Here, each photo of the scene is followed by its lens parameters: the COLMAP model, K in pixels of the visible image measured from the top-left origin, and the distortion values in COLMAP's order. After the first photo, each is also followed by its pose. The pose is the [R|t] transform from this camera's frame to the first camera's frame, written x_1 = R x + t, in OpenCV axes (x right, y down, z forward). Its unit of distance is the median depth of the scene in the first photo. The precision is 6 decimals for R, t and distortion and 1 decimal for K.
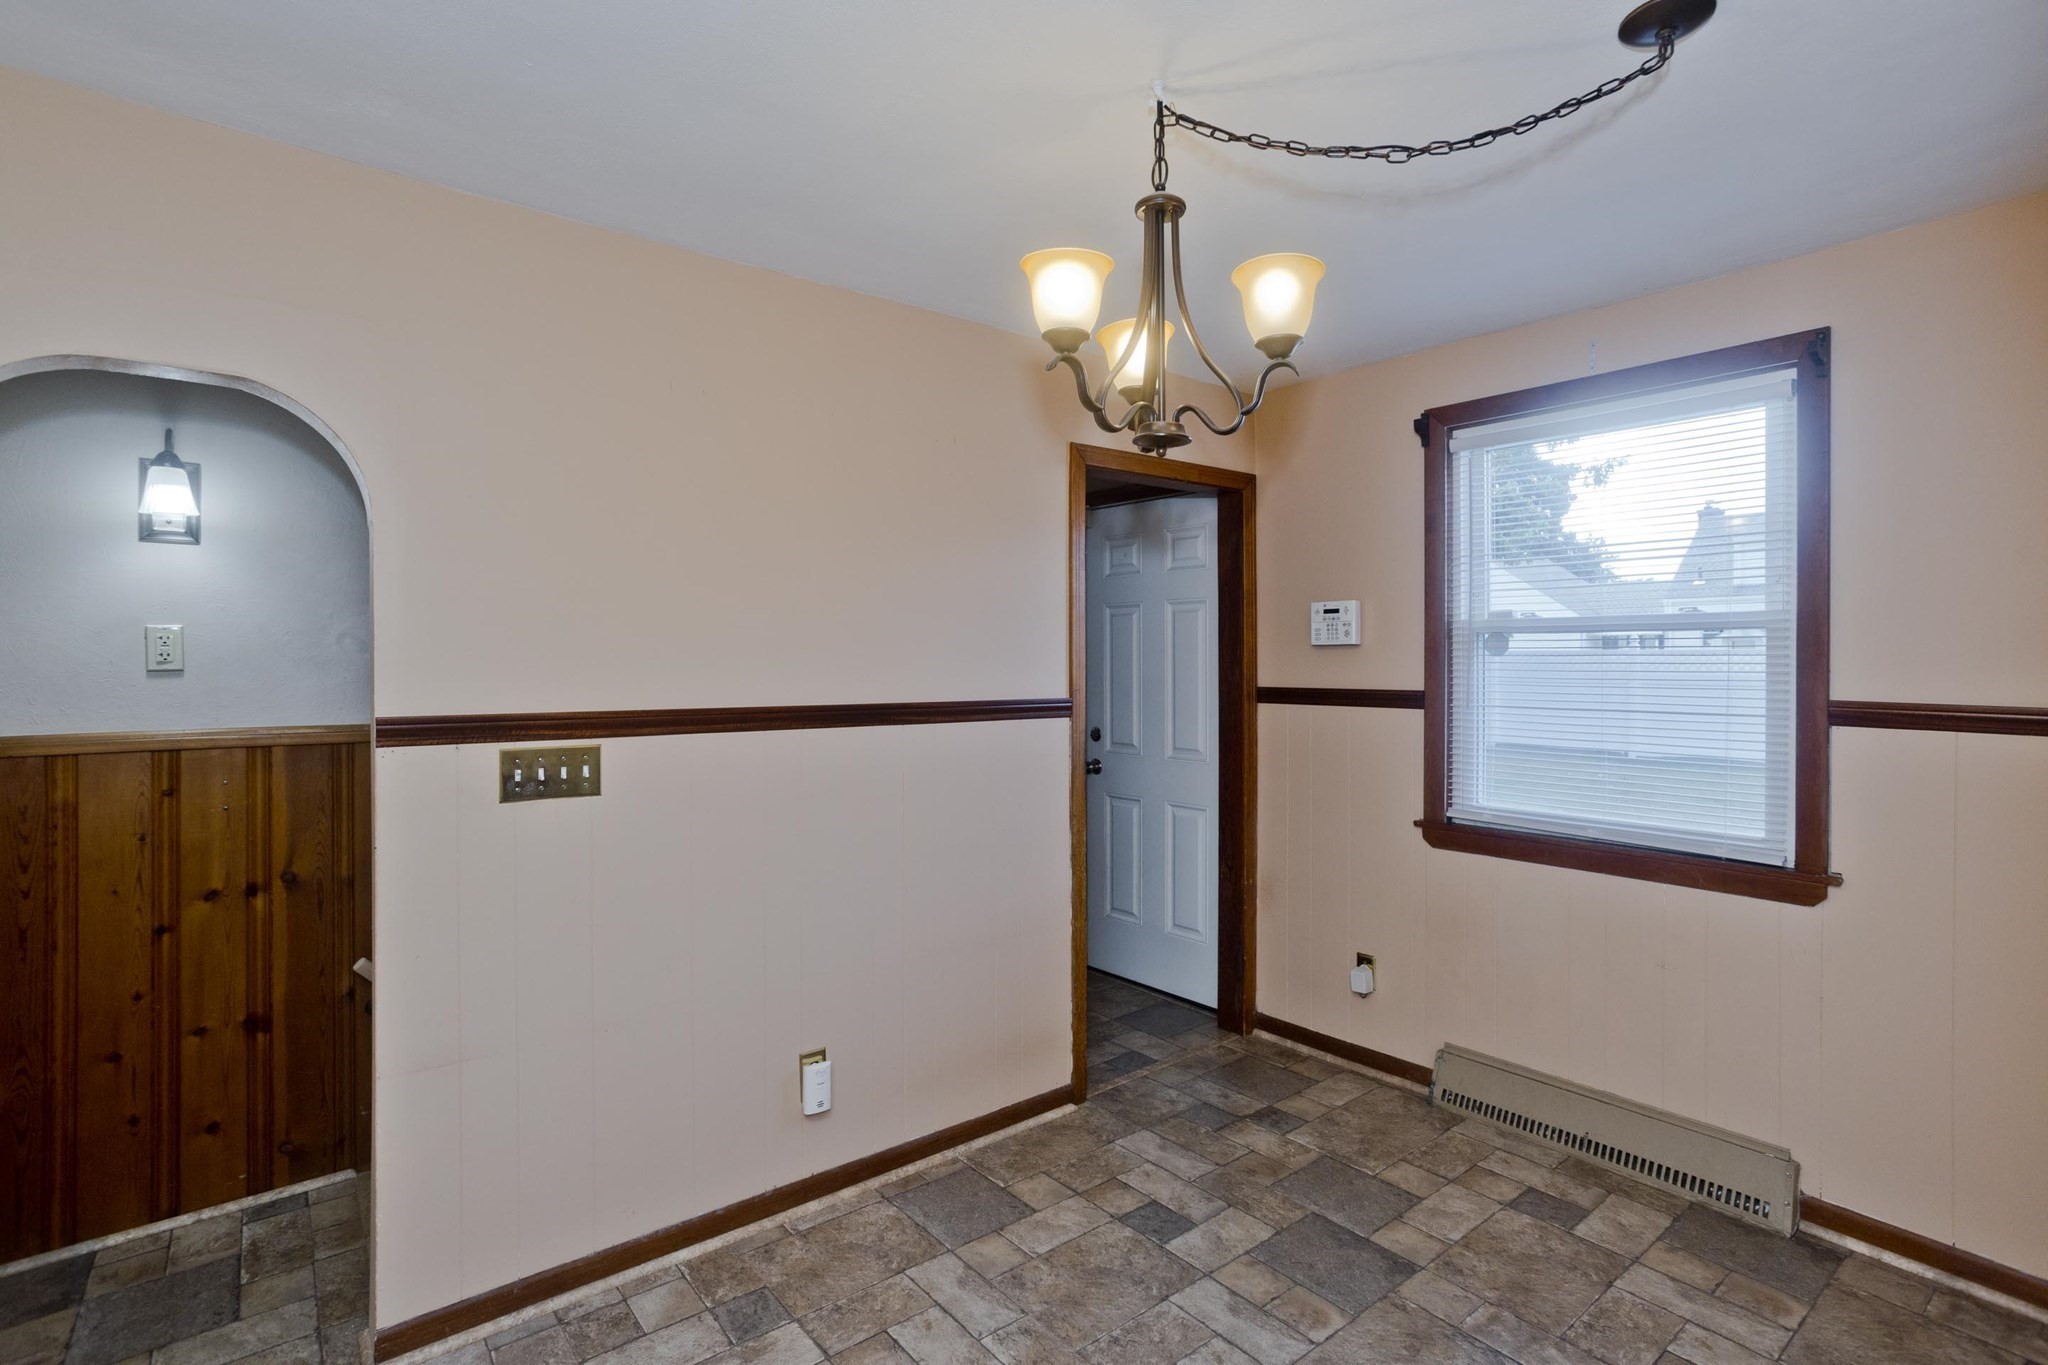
lens RADIAL K [[994.3, 0, 1025.8], [0, 994.3, 665.8], [0, 0, 1]] dist [-0.057145, 0.034134]
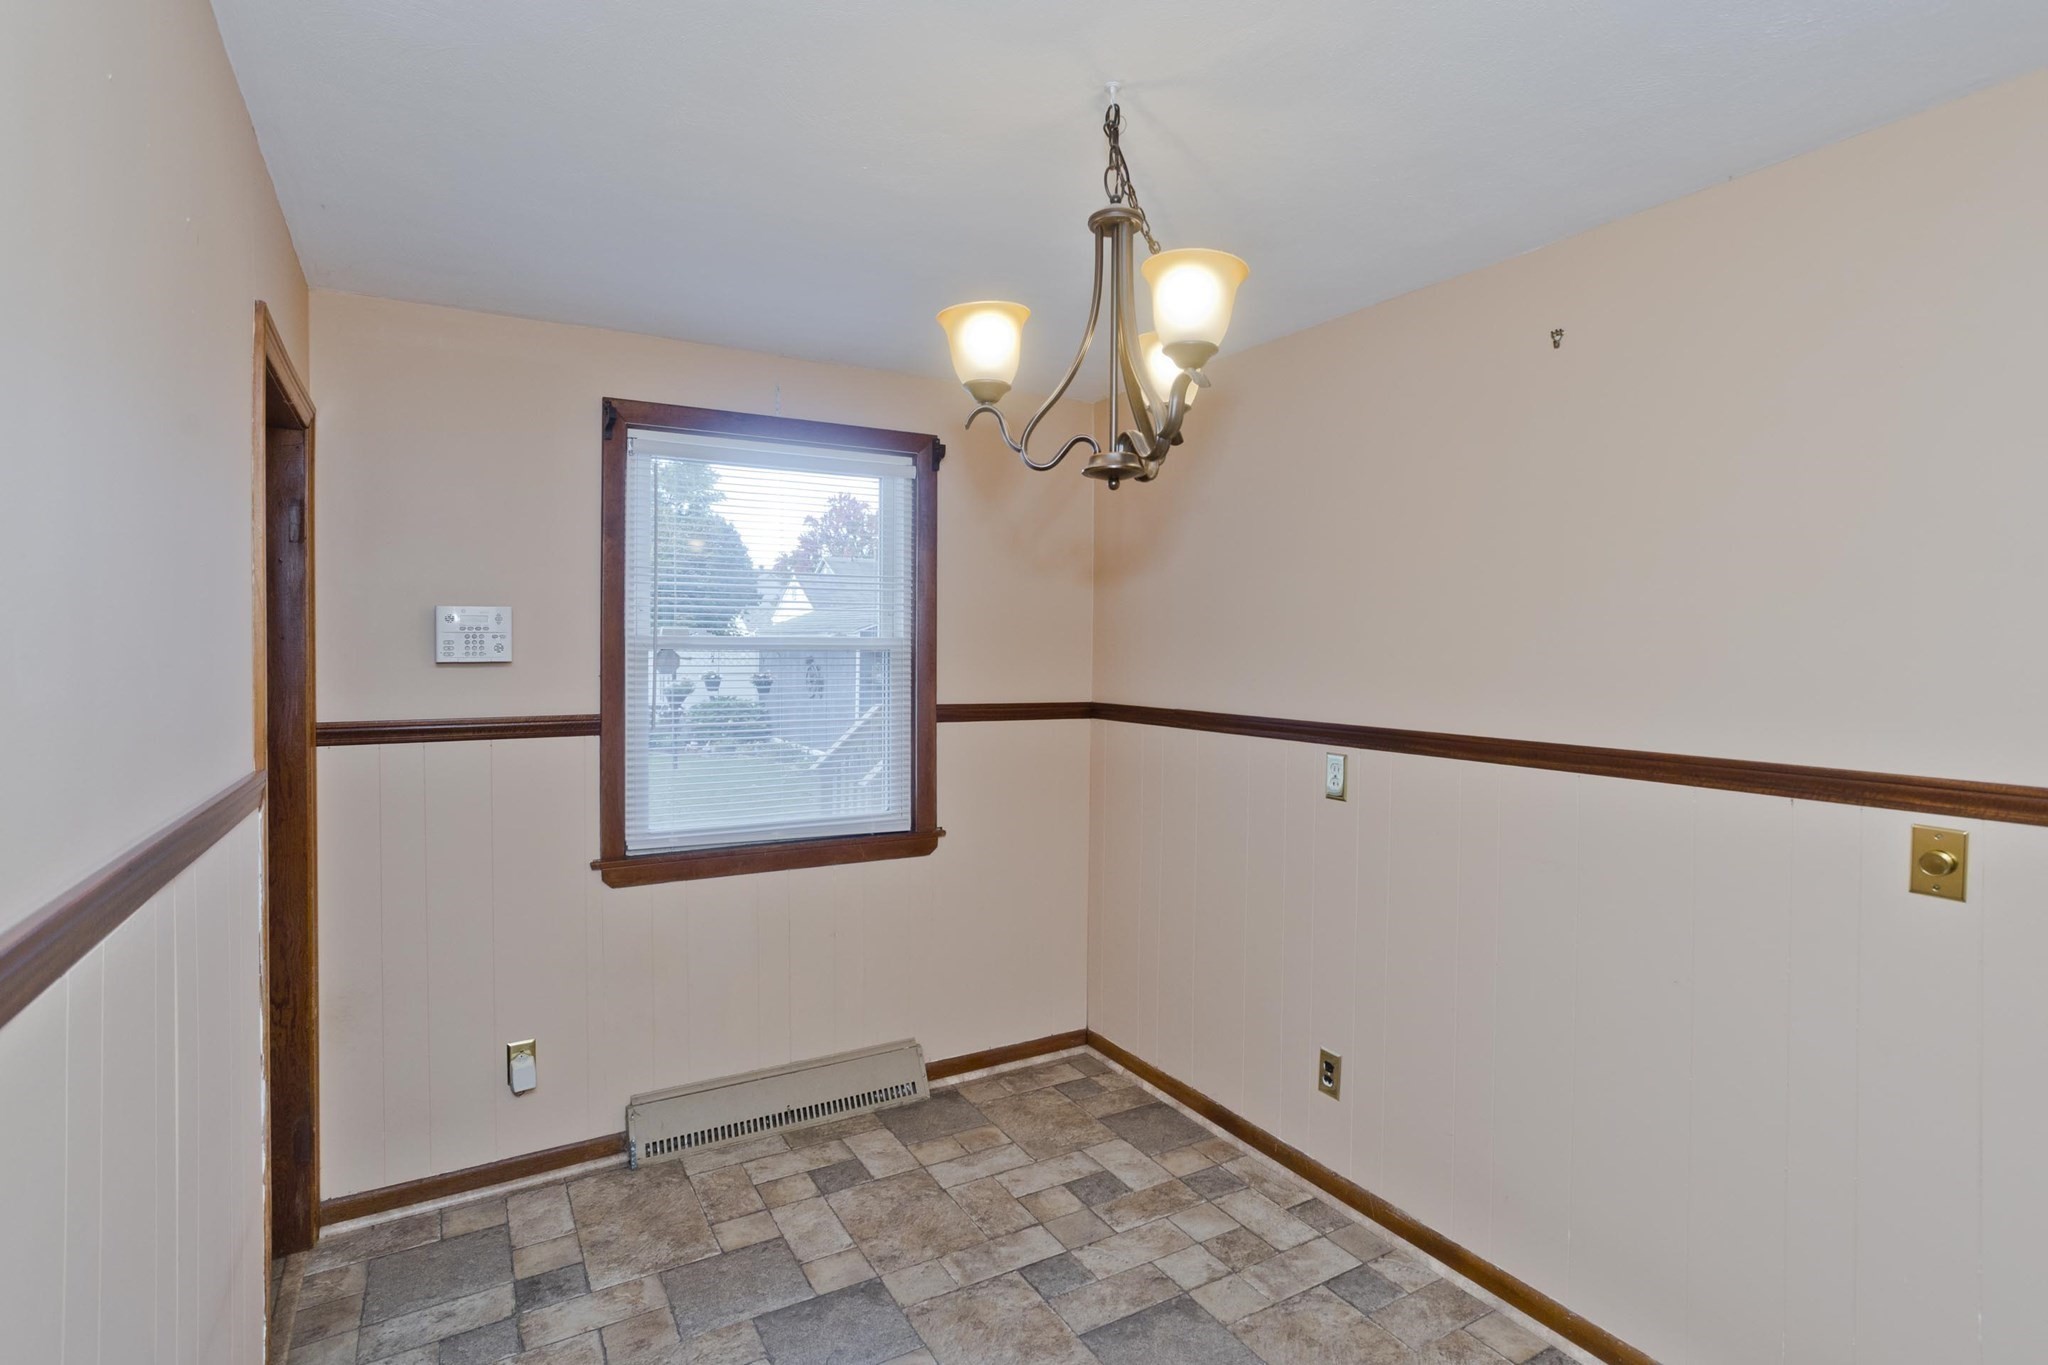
lens RADIAL K [[994.3, 0, 1025.8], [0, 994.3, 665.8], [0, 0, 1]] dist [-0.057145, 0.034134]
pose [[0.138522, -0.016648, 0.990219, -0.497645], [0.004968, 0.999858, 0.016115, -0.036628], [-0.990347, 0.002687, 0.138585, 0.600153]]
